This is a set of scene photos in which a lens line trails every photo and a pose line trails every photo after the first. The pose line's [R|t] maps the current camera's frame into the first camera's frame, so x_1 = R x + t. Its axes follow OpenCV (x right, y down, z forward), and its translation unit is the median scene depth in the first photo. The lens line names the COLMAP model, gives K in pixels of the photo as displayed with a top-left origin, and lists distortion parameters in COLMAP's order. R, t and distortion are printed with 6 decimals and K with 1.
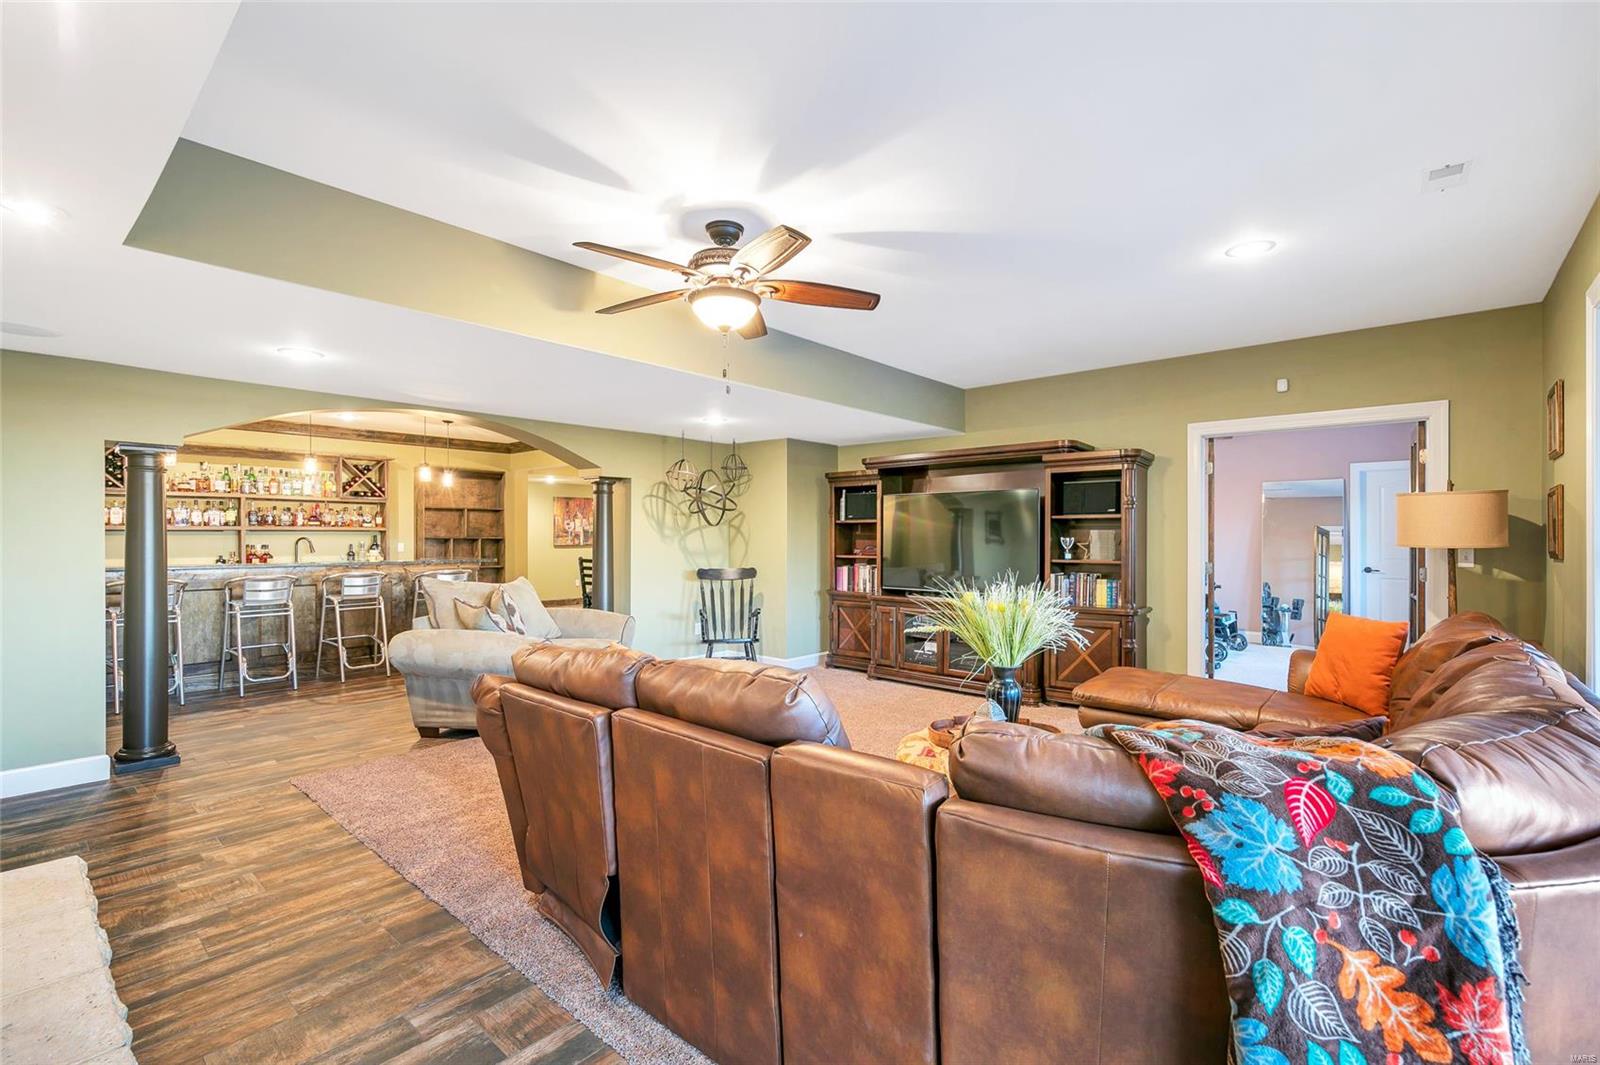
lens RADIAL K [[706.6, 0, 796.6], [0, 706.6, 536.3], [0, 0, 1]] dist [0.009168, -0.001231]
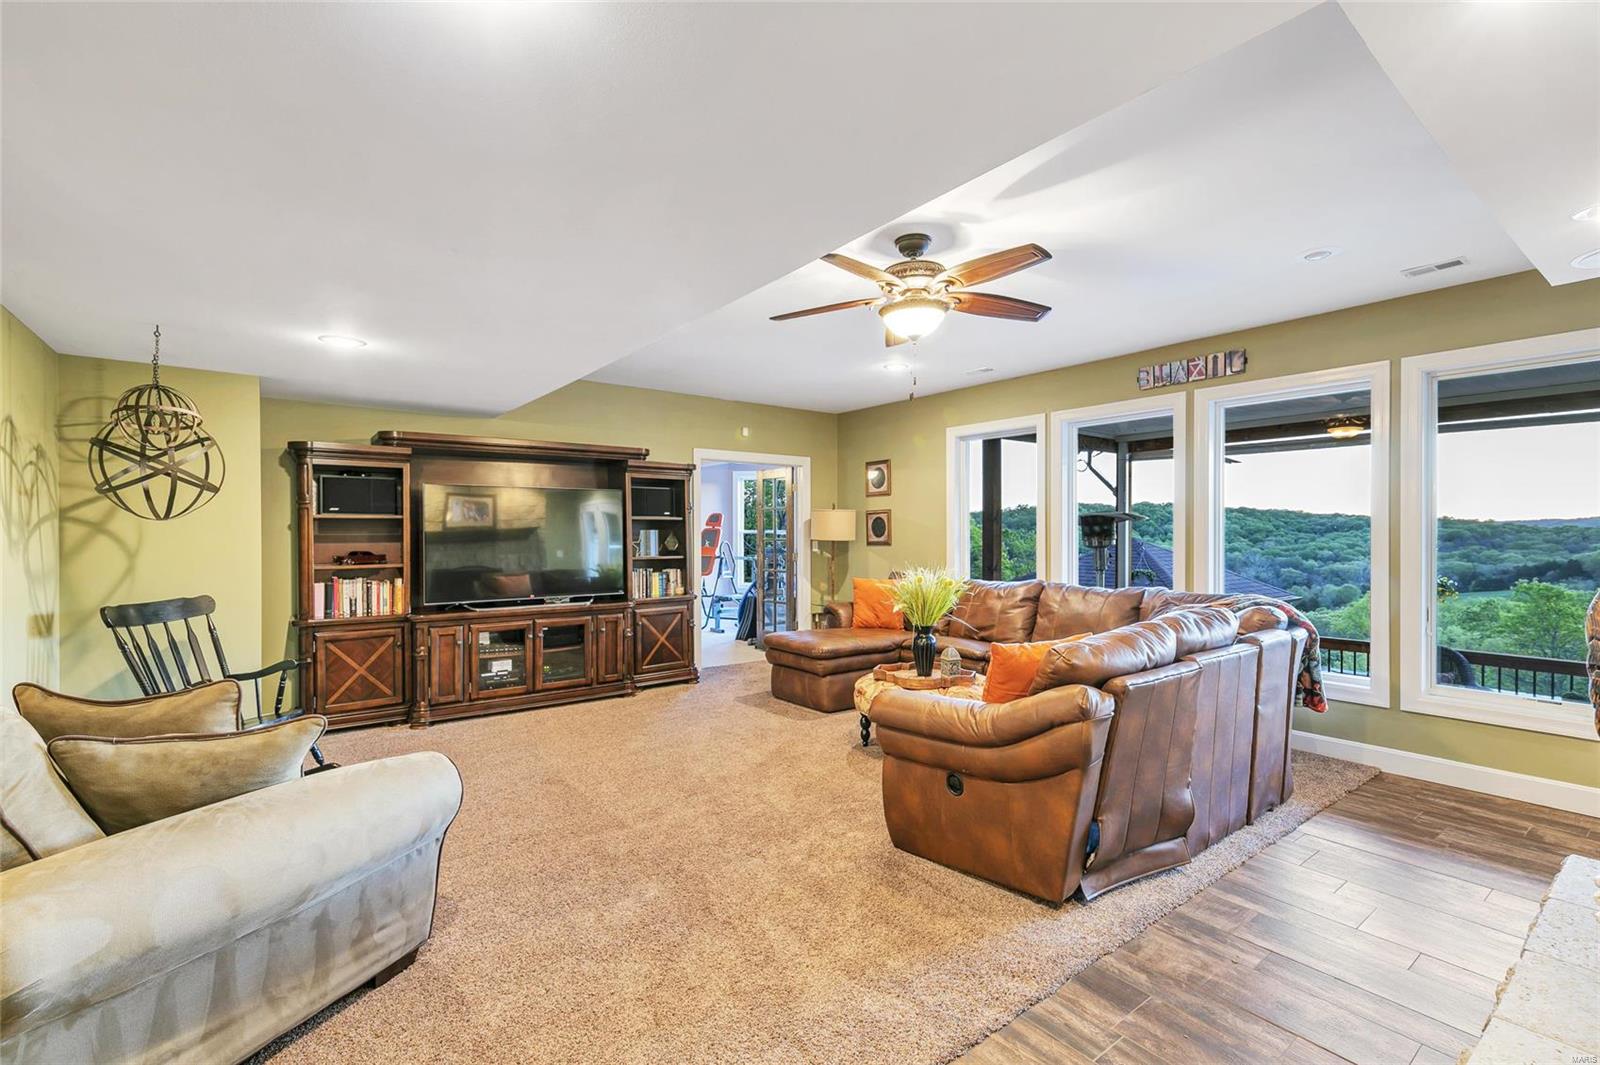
lens RADIAL K [[706.6, 0, 796.6], [0, 706.6, 536.3], [0, 0, 1]] dist [0.009168, -0.001231]
pose [[0.201840, -0.007746, 0.979388, -0.561510], [0.005747, 0.999961, 0.006724, -0.004275], [-0.979402, 0.004272, 0.201876, 0.463653]]
